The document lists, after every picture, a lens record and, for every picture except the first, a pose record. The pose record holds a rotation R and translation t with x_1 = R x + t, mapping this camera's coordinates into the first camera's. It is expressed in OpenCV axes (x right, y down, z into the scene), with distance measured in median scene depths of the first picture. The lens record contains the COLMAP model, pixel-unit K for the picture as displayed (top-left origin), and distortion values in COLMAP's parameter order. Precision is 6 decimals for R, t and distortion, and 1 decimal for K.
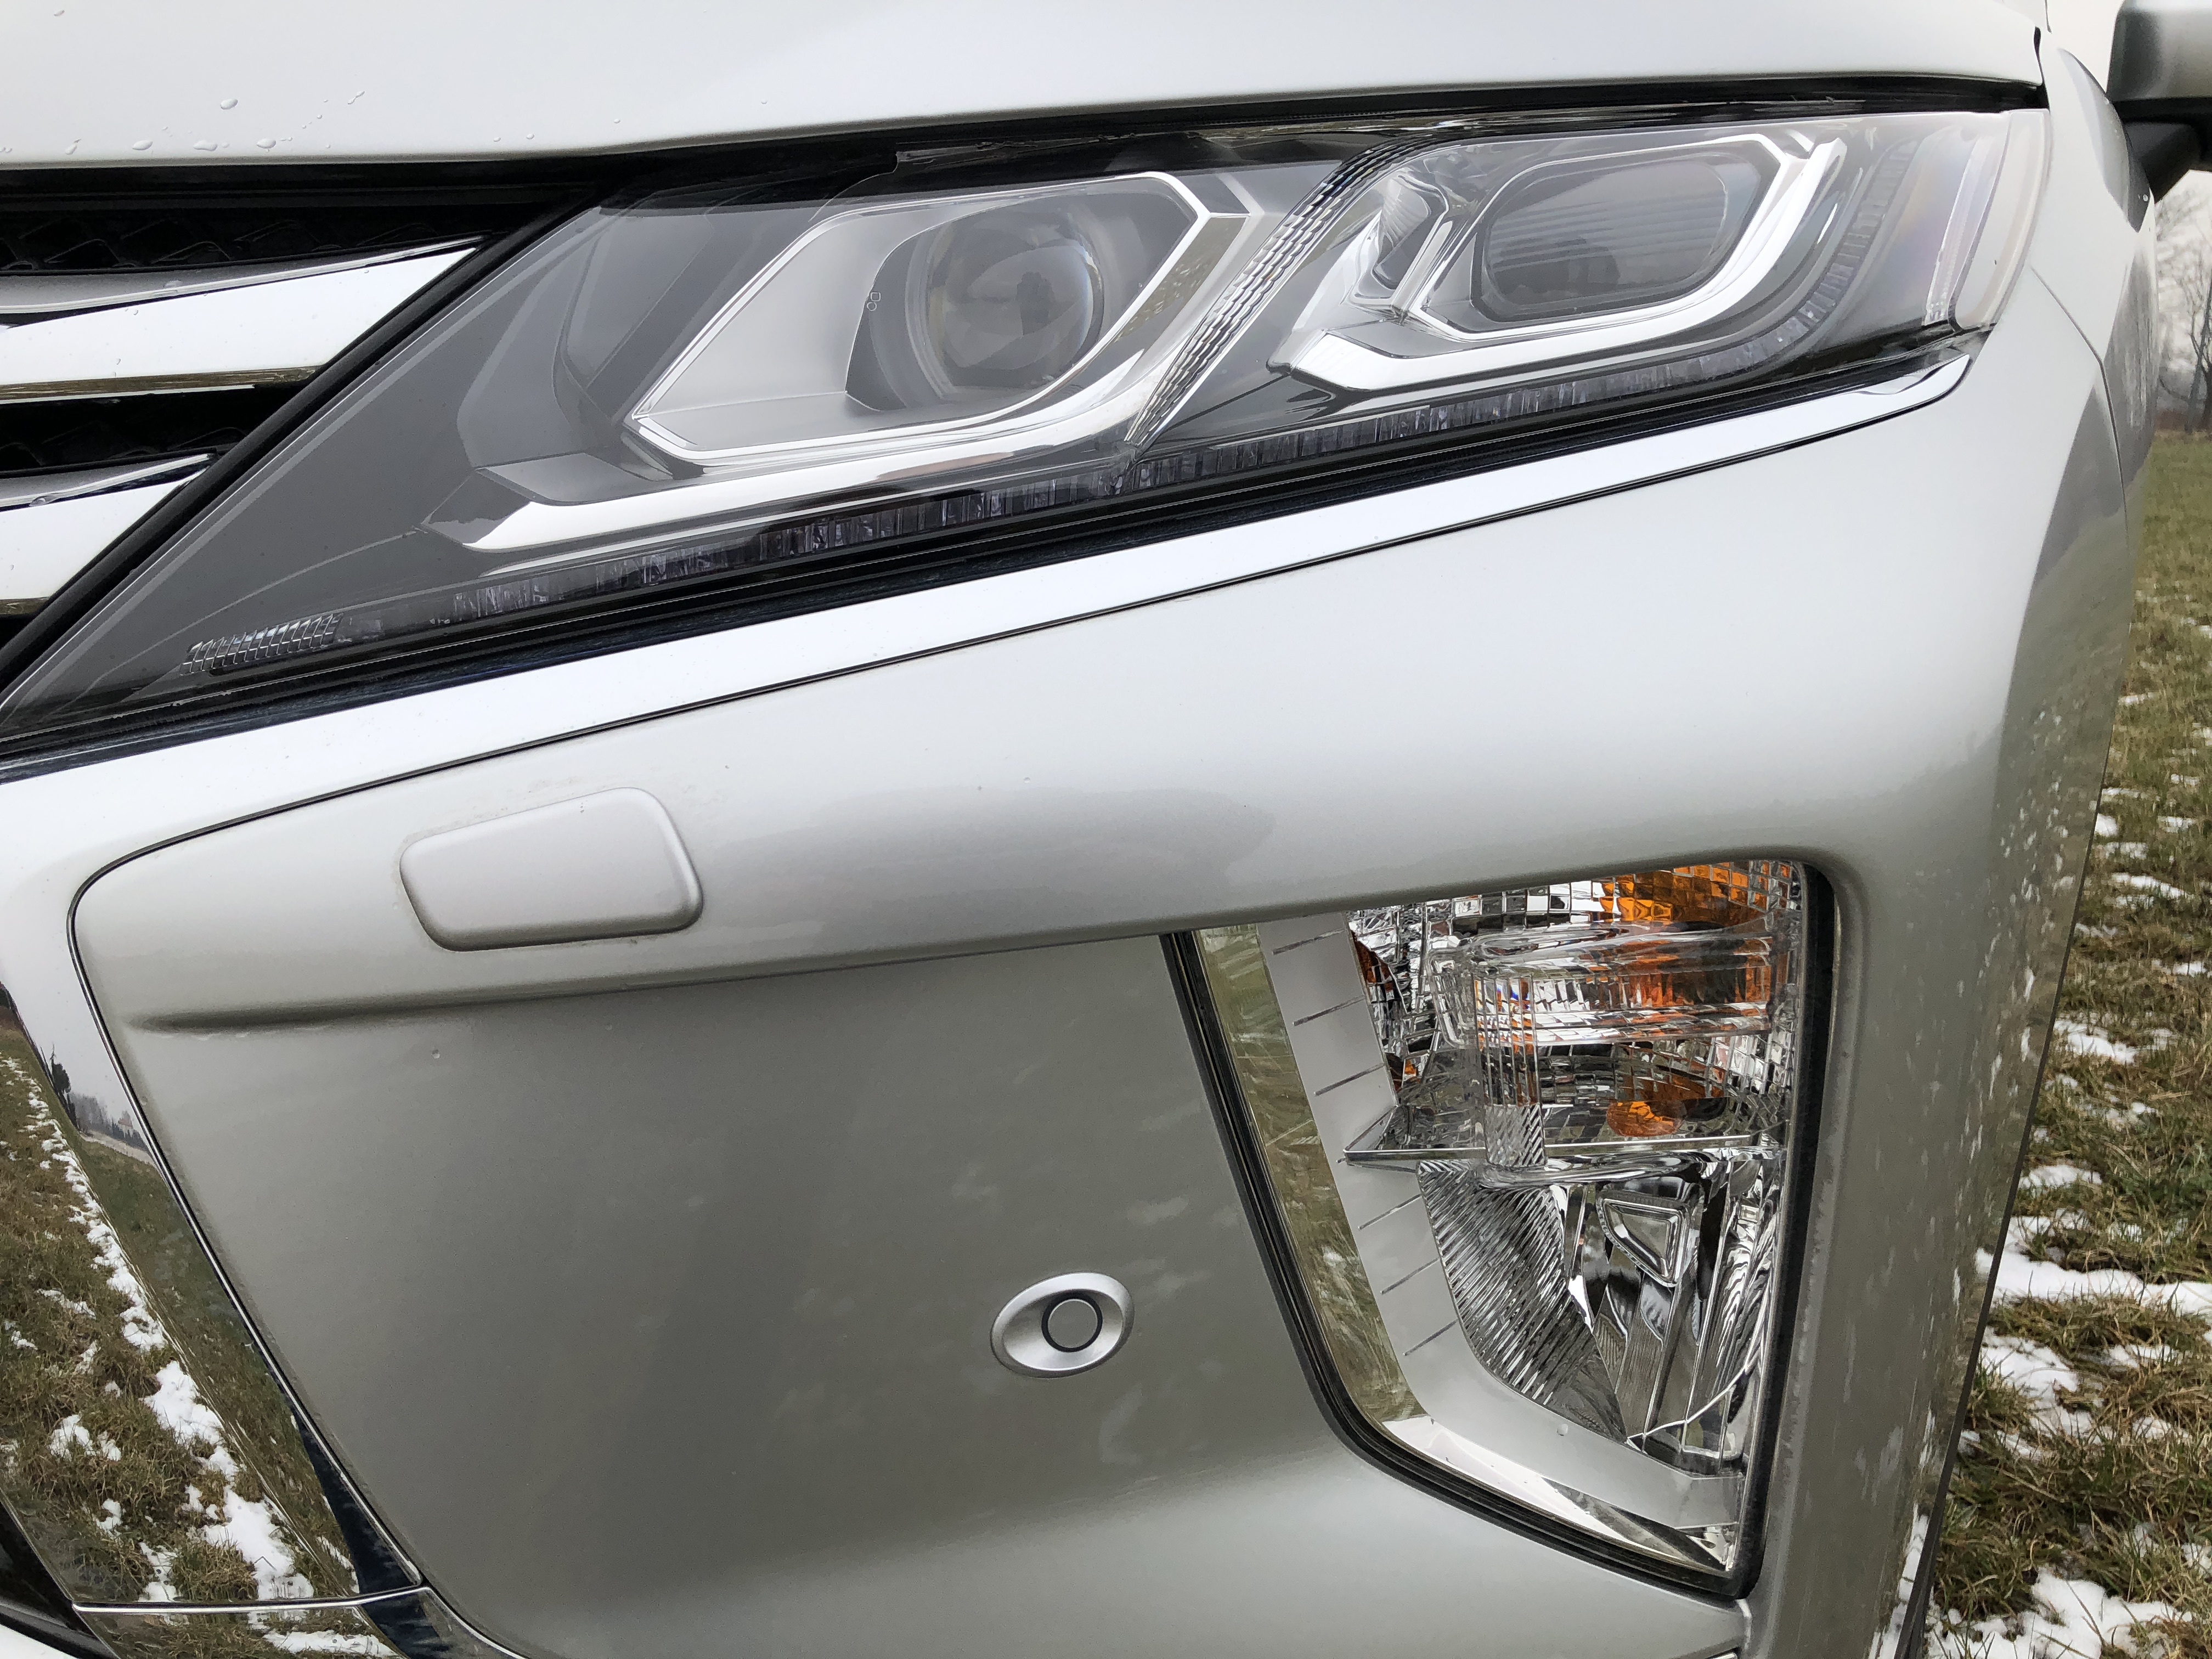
lens RADIAL K [[1835.2, 0, 1106.0], [0, 1835.2, 829.5], [0, 0, 1]] dist [0.006249, 0.007410]
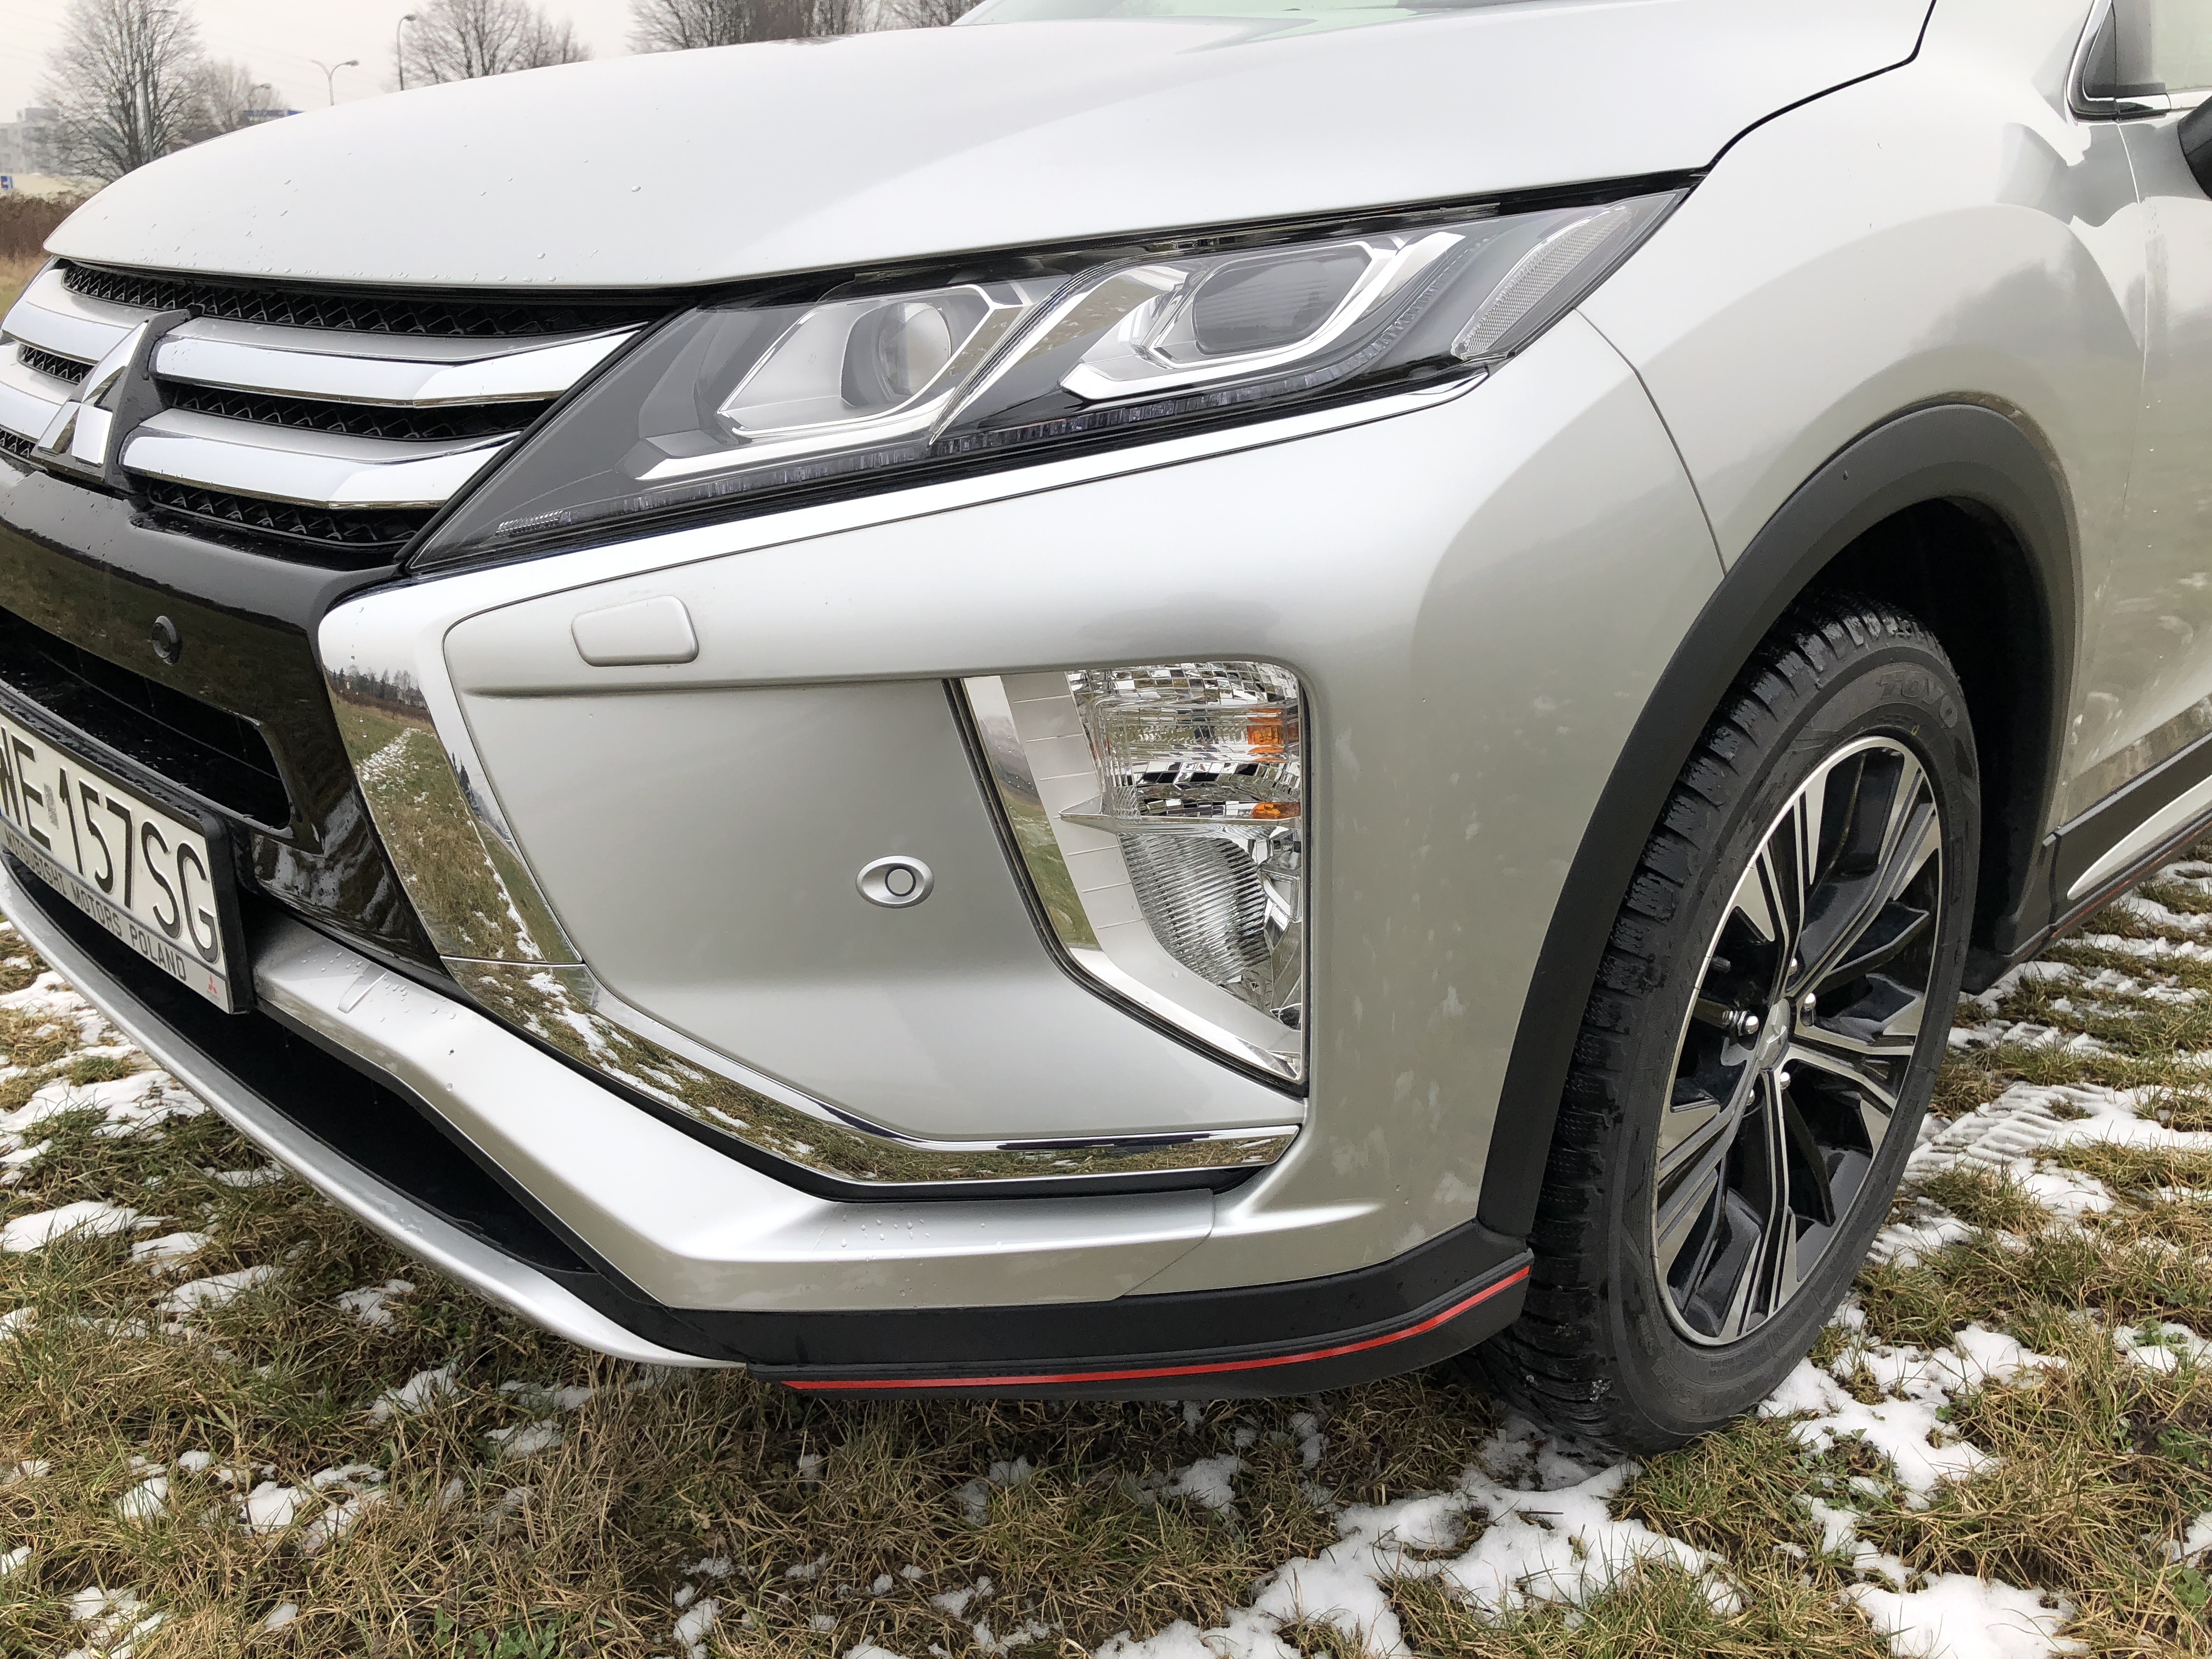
lens RADIAL K [[1817.3, 0, 1117.0], [0, 1817.3, 797.7], [0, 0, 1]] dist [0.013927, 0.004671]
pose [[0.972767, 0.054681, -0.225245, 0.595368], [-0.044772, 0.997801, 0.048871, 0.069188], [0.227422, -0.037456, 0.973076, -0.780855]]
